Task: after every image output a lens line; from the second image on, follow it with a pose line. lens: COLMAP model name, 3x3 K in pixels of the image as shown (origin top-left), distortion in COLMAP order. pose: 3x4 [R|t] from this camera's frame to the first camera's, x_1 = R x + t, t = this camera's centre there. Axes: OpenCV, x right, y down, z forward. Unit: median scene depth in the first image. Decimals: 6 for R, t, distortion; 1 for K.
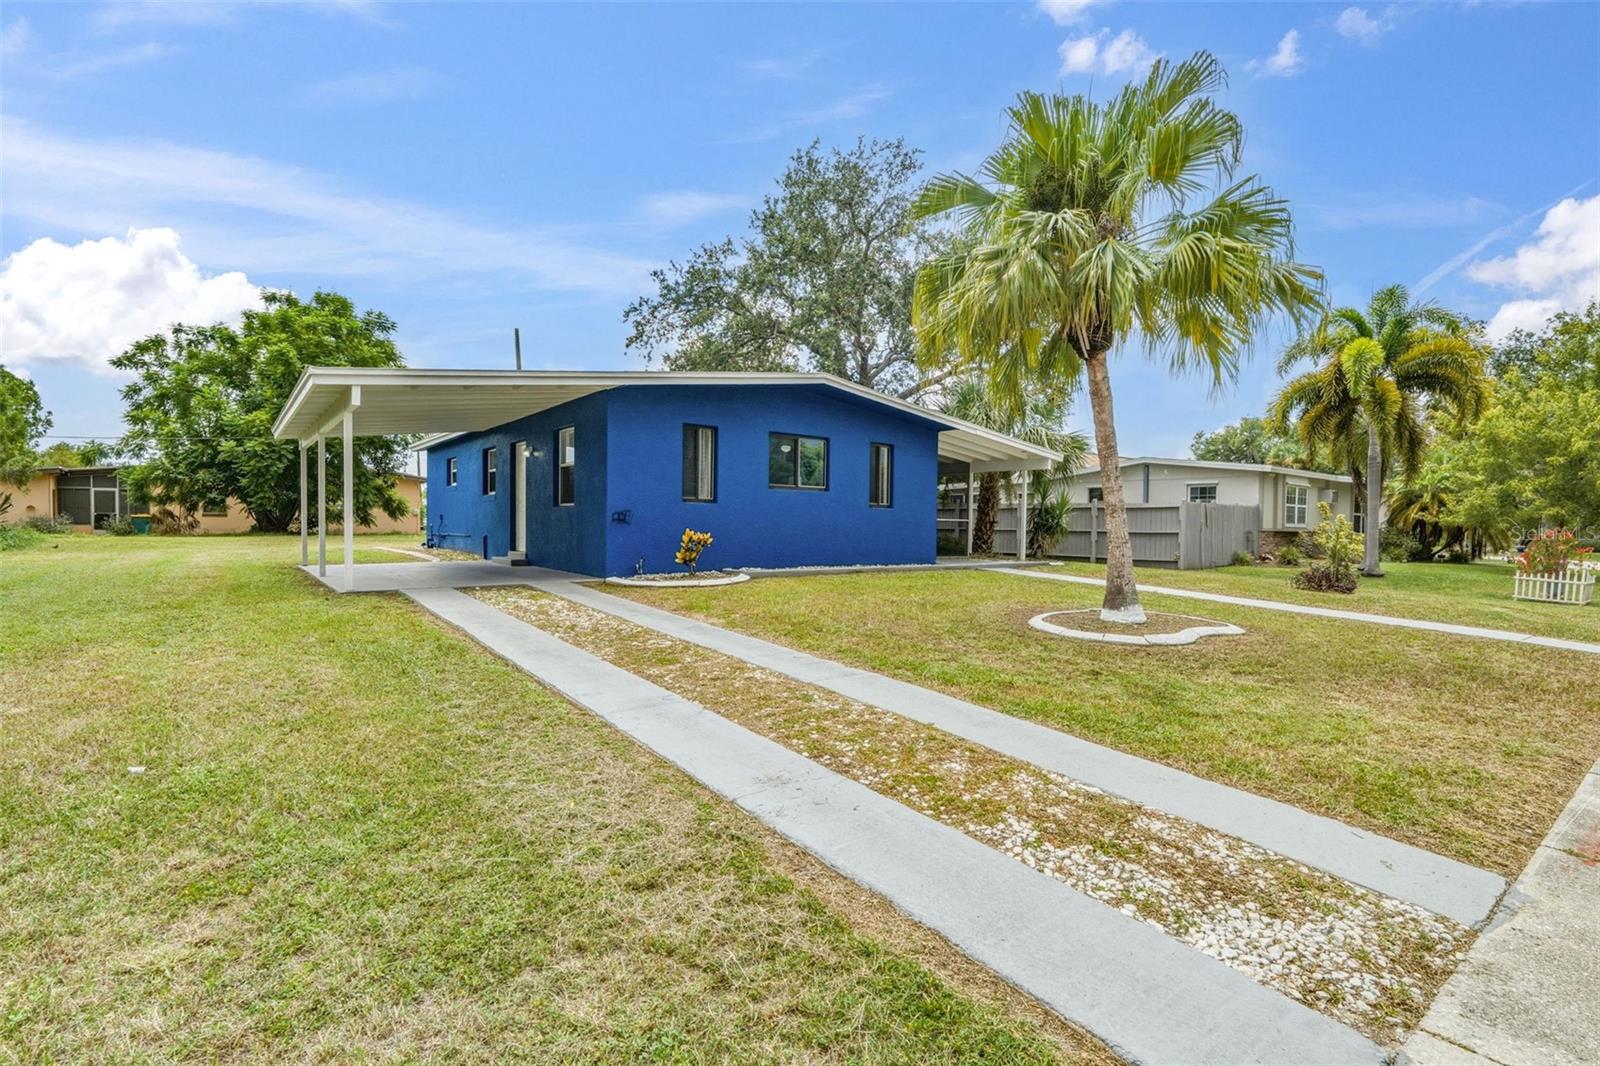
lens RADIAL K [[722.4, 0, 794.8], [0, 722.4, 528.0], [0, 0, 1]] dist [-0.004160, 0.000209]
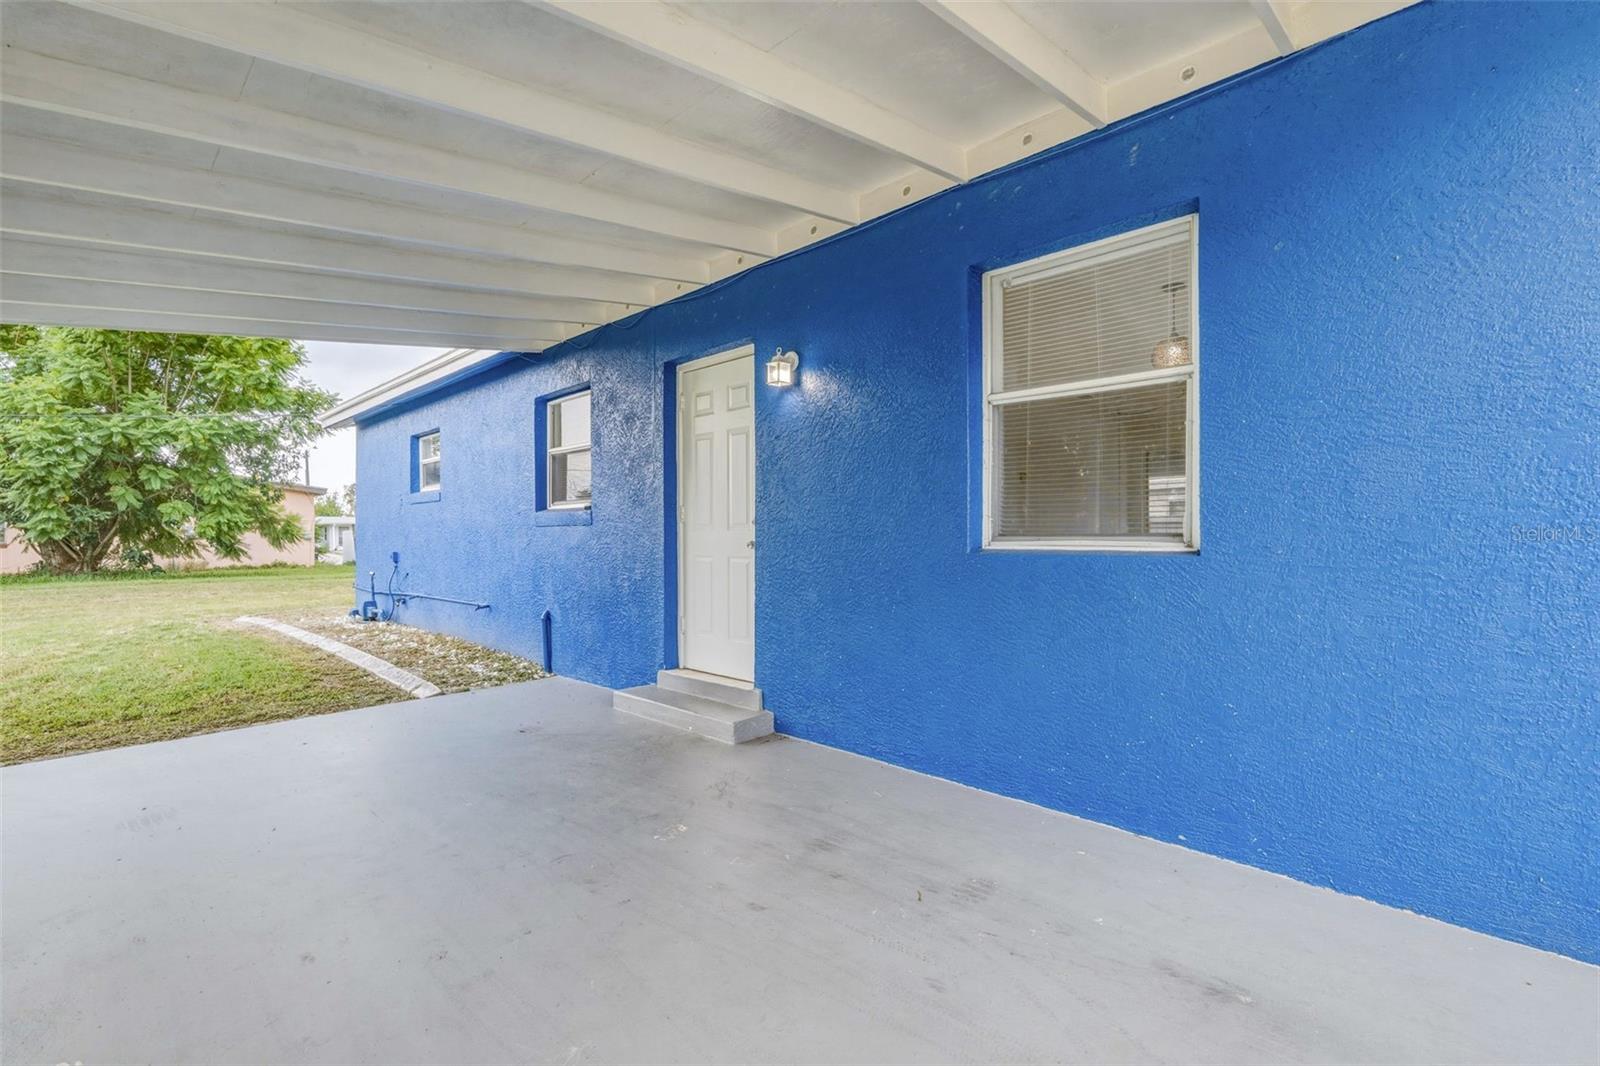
lens RADIAL K [[722.4, 0, 794.8], [0, 722.4, 528.0], [0, 0, 1]] dist [-0.004160, 0.000209]
pose [[0.992610, -0.018903, 0.119871, -0.197986], [0.020214, 0.999748, -0.009736, -0.017366], [-0.119657, 0.012087, 0.992742, 0.343080]]
